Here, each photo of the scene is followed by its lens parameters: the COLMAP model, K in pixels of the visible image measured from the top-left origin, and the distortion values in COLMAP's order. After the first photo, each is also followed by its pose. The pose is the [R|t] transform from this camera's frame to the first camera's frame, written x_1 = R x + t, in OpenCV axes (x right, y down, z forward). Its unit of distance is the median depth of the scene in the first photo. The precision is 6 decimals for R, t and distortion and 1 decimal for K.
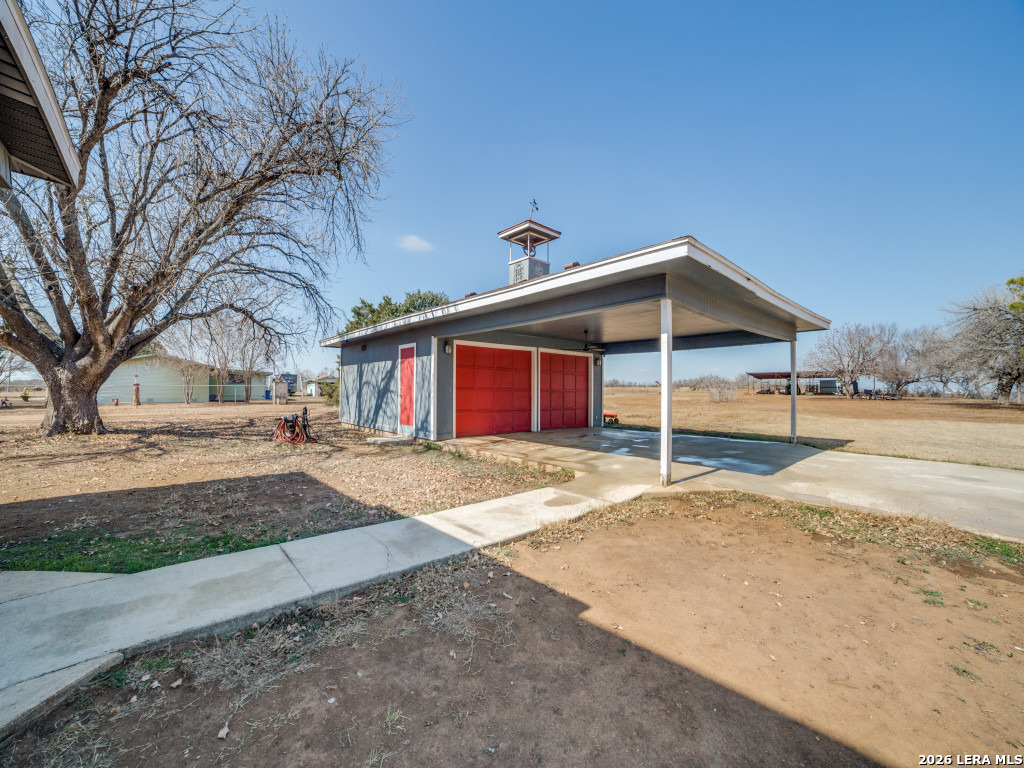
lens RADIAL K [[406.8, 0, 517.9], [0, 406.8, 385.9], [0, 0, 1]] dist [-0.100676, 0.030459]
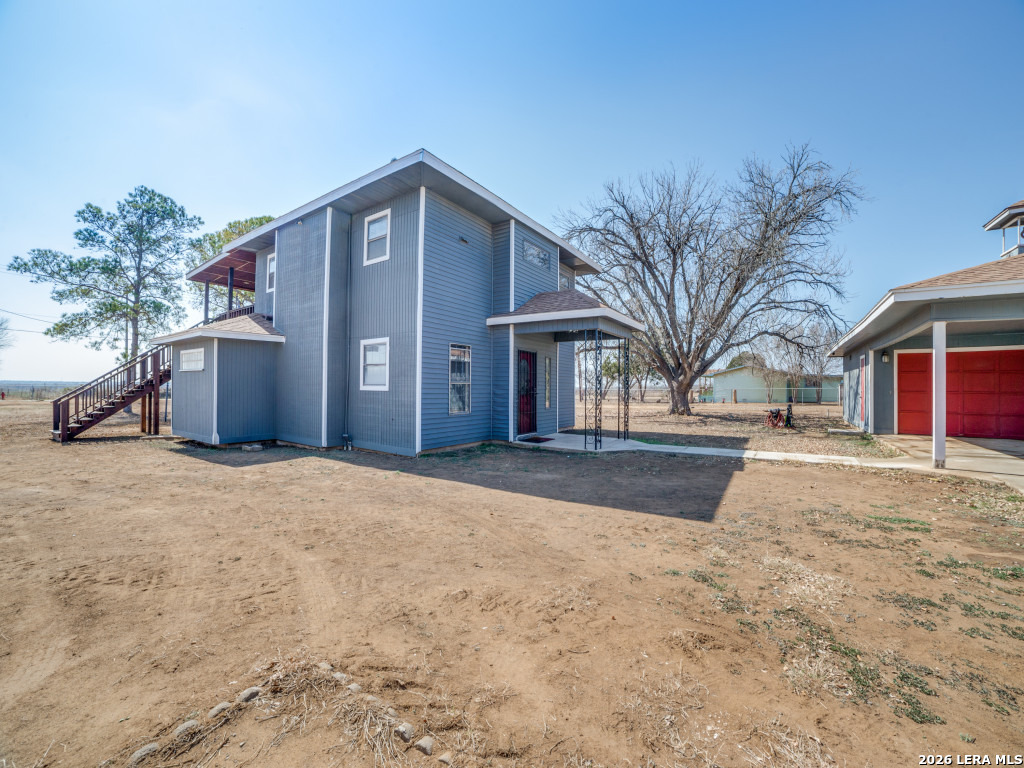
lens RADIAL K [[406.8, 0, 517.9], [0, 406.8, 385.9], [0, 0, 1]] dist [-0.100676, 0.030459]
pose [[0.235086, -0.011582, -0.971905, 0.635570], [0.005219, 0.999930, -0.010653, -0.003953], [0.971960, -0.002568, 0.235130, -0.306647]]
